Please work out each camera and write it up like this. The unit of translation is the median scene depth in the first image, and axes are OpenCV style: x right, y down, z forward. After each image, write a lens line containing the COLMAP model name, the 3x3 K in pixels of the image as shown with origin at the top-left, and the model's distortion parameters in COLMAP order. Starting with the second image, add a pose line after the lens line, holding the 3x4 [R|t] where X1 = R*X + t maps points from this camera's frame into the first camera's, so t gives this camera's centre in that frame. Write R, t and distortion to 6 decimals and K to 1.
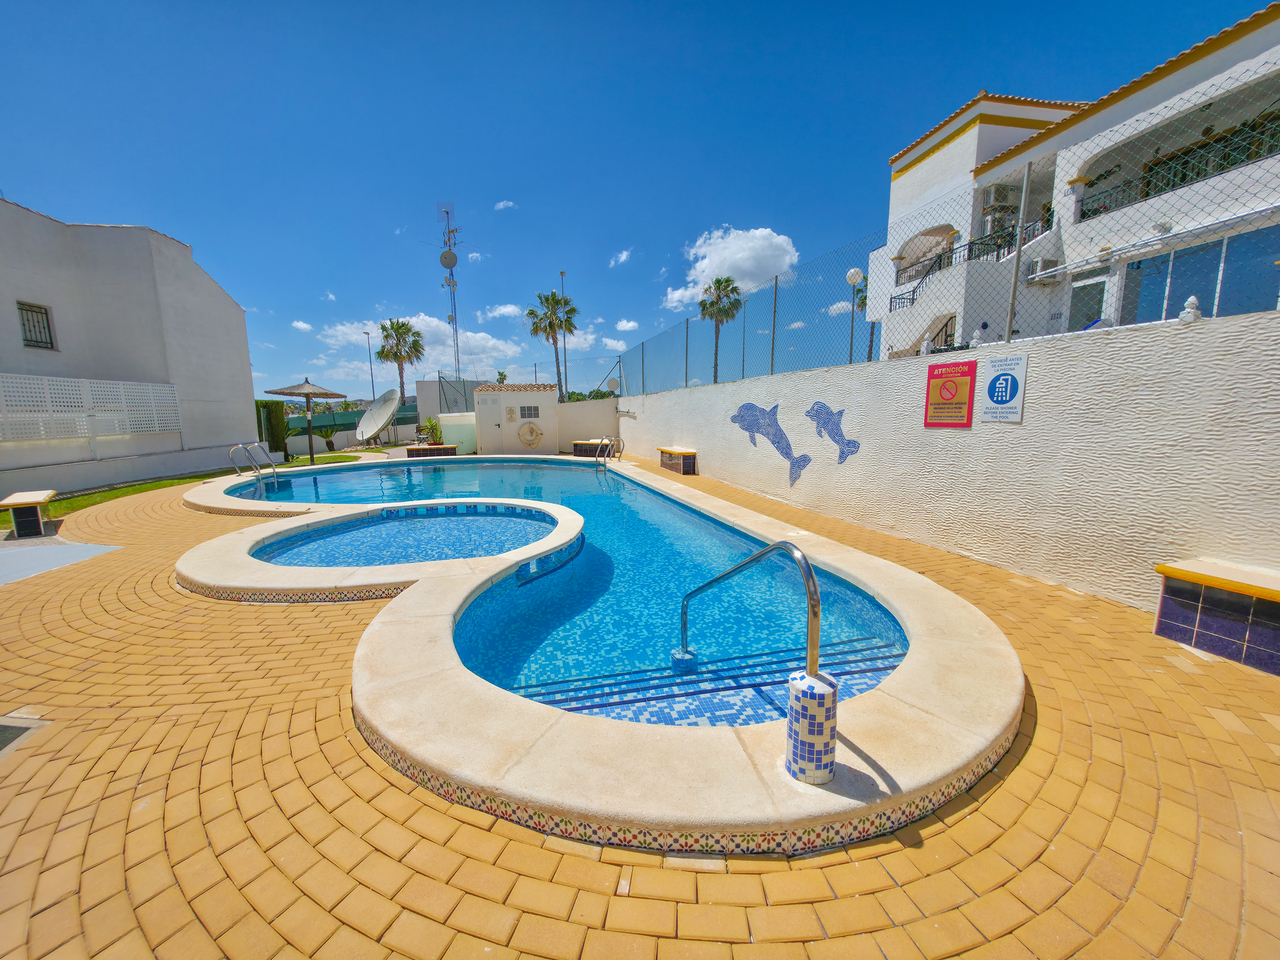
lens RADIAL K [[511.3, 0, 642.2], [0, 511.3, 487.4], [0, 0, 1]] dist [-0.000049, 0.000253]
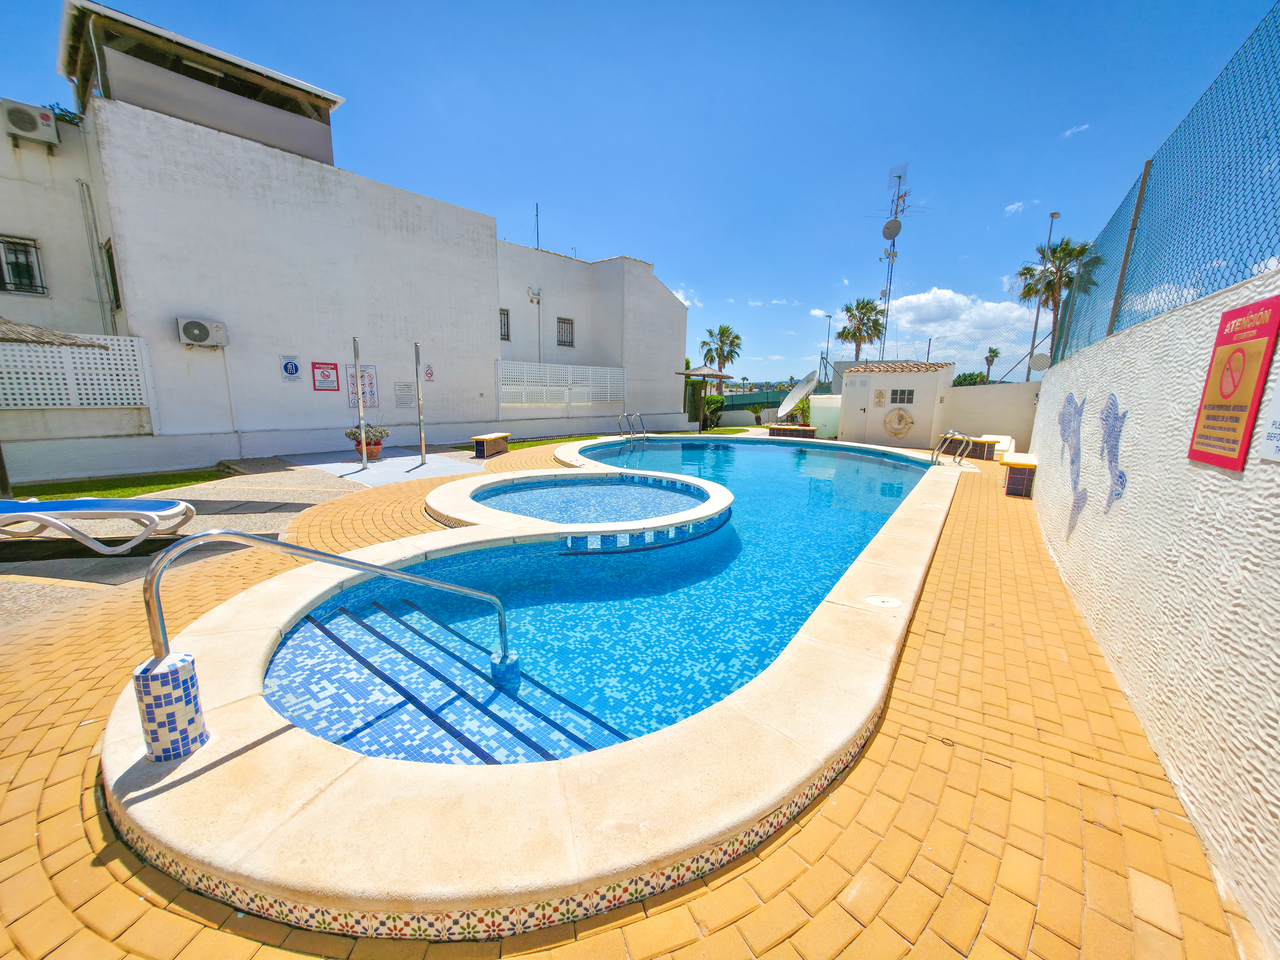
lens RADIAL K [[511.3, 0, 642.2], [0, 511.3, 487.4], [0, 0, 1]] dist [-0.000049, 0.000253]
pose [[0.631130, 0.168535, -0.757147, 0.237682], [-0.140472, 0.984804, 0.102118, -0.029764], [0.762852, 0.041908, 0.645214, 0.150957]]
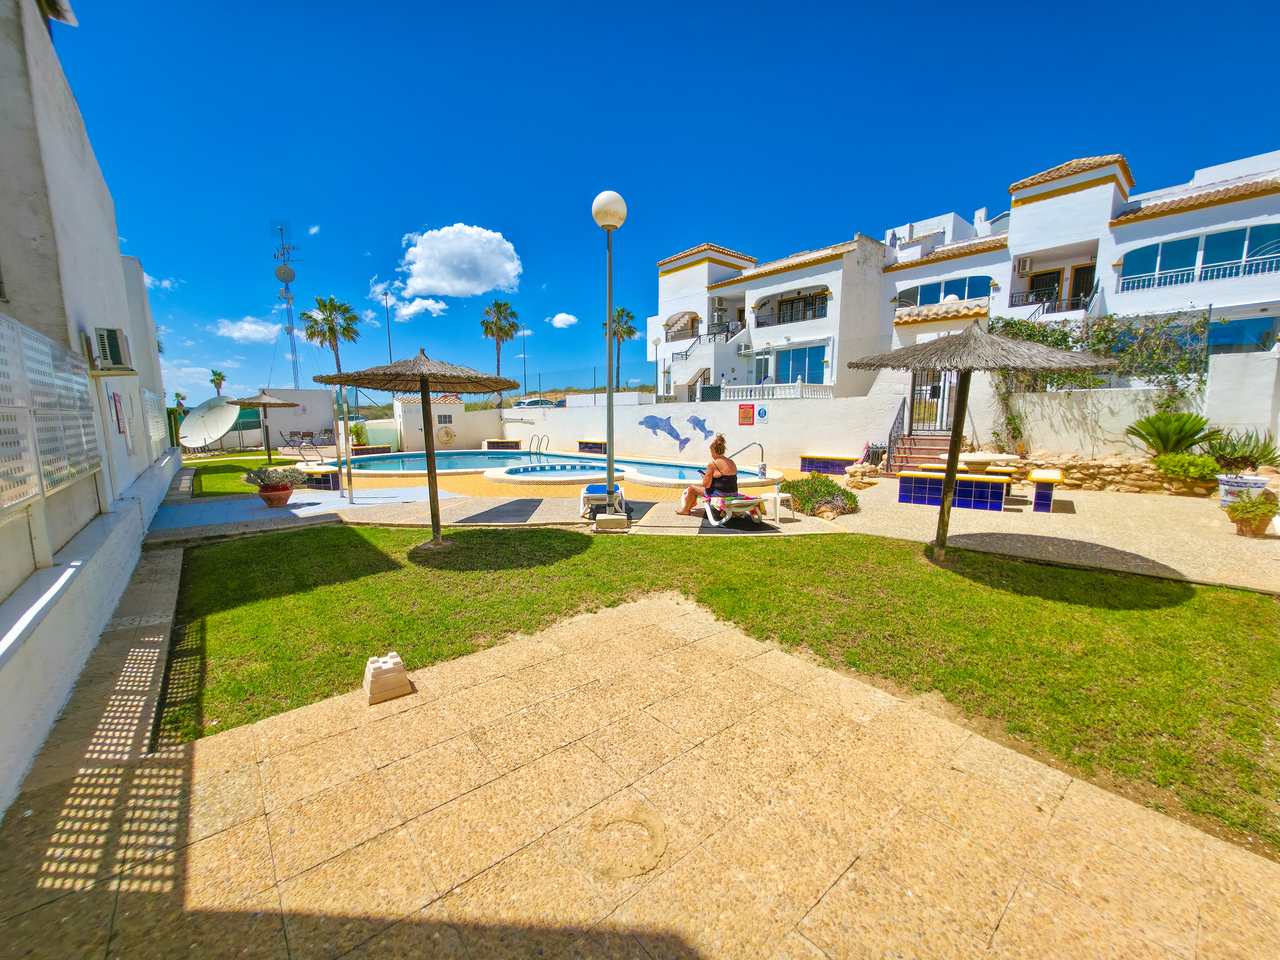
lens RADIAL K [[511.3, 0, 642.2], [0, 511.3, 487.4], [0, 0, 1]] dist [-0.000049, 0.000253]
pose [[0.870335, -0.062504, 0.488477, -0.567581], [0.069242, 0.997591, 0.004279, 0.077471], [-0.487567, 0.030099, 0.872566, -0.527121]]
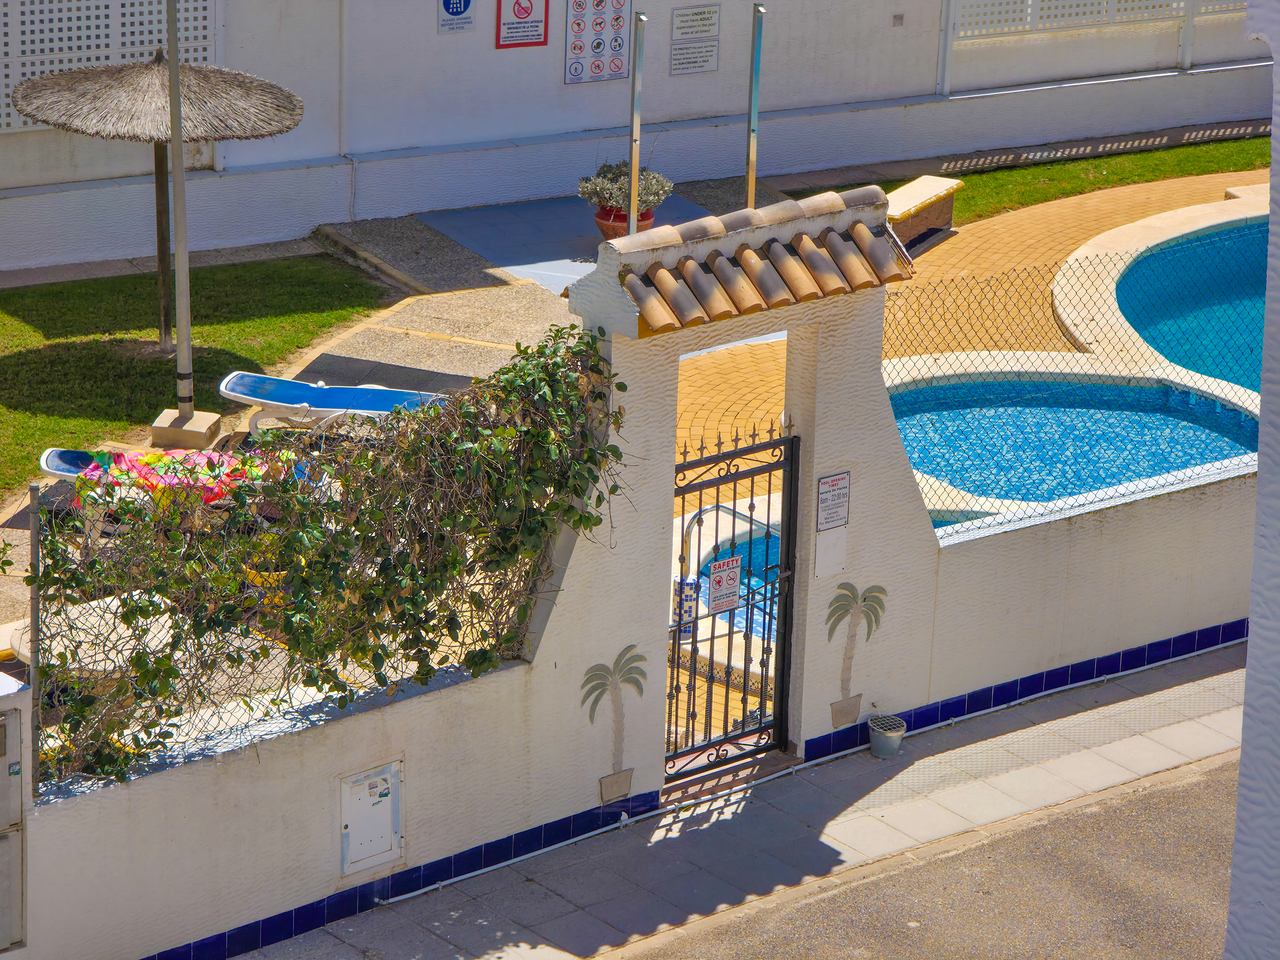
lens RADIAL K [[4221.1, 0, 640.0], [0, 4221.1, 480.0], [0, 0, 1]] dist [0.135894, 1.341140]
pose [[0.307811, 0.326561, -0.893650, 1.889438], [-0.176192, 0.942572, 0.283751, -0.579855], [0.934991, 0.070112, 0.347672, -0.605353]]
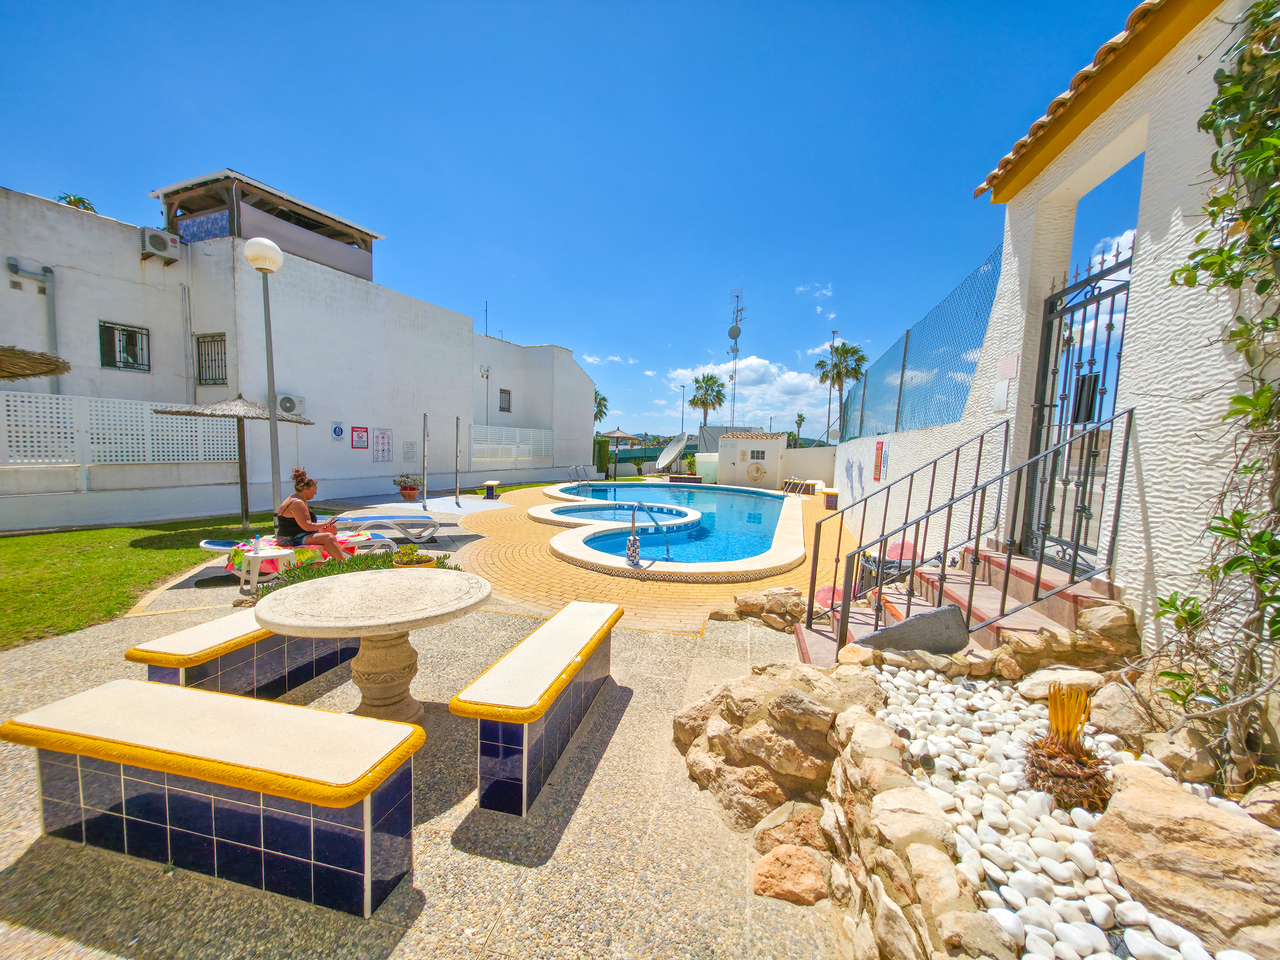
lens RADIAL K [[511.3, 0, 642.2], [0, 511.3, 487.4], [0, 0, 1]] dist [-0.000049, 0.000253]
pose [[0.828204, 0.082755, -0.554283, 0.337511], [-0.123467, 0.991680, -0.036424, 0.021428], [0.546658, 0.098603, 0.831531, -0.286521]]
